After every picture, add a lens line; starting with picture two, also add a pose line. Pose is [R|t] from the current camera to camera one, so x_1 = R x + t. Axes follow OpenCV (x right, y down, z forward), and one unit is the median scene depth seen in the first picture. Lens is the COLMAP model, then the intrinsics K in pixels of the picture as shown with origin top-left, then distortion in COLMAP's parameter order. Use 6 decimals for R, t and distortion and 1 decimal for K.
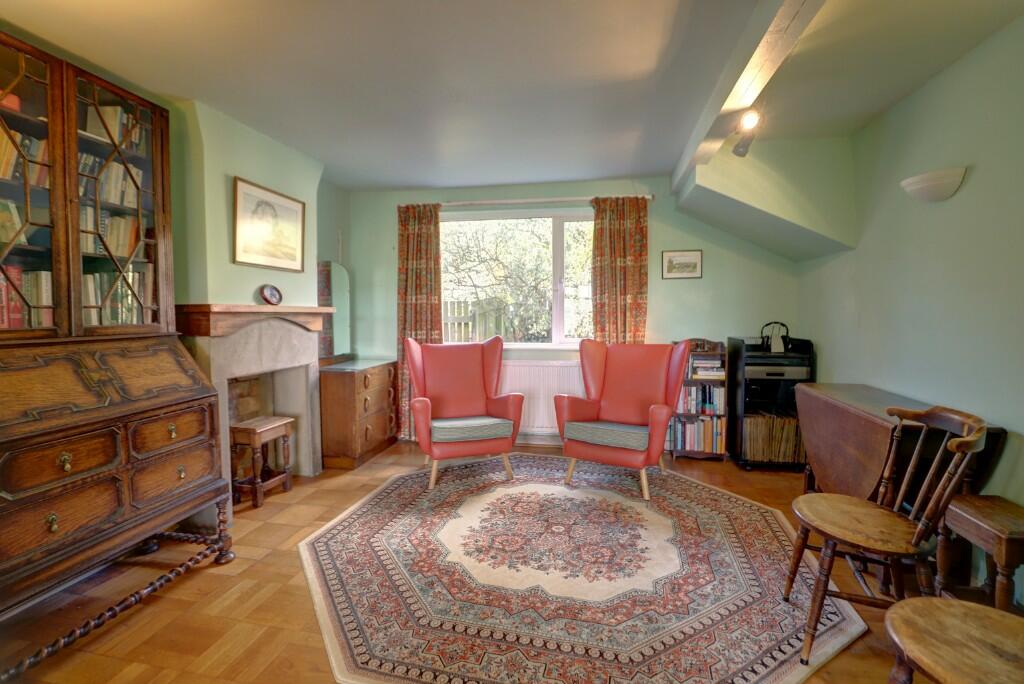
lens RADIAL K [[486.1, 0, 523.6], [0, 486.1, 326.7], [0, 0, 1]] dist [-0.001401, -0.000072]
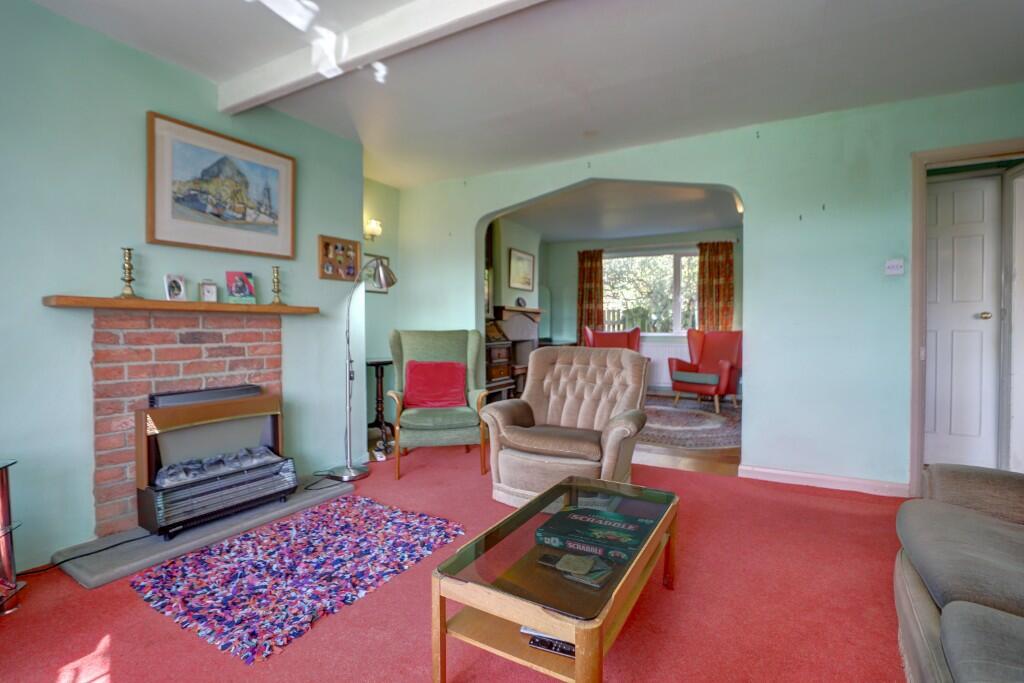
lens RADIAL K [[486.1, 0, 523.6], [0, 486.1, 326.2], [0, 0, 1]] dist [-0.001401, -0.000072]
pose [[0.951348, 0.004841, -0.308082, 0.086461], [-0.016327, 0.999264, -0.034717, 0.077054], [0.307687, 0.038058, 0.950726, -0.685567]]
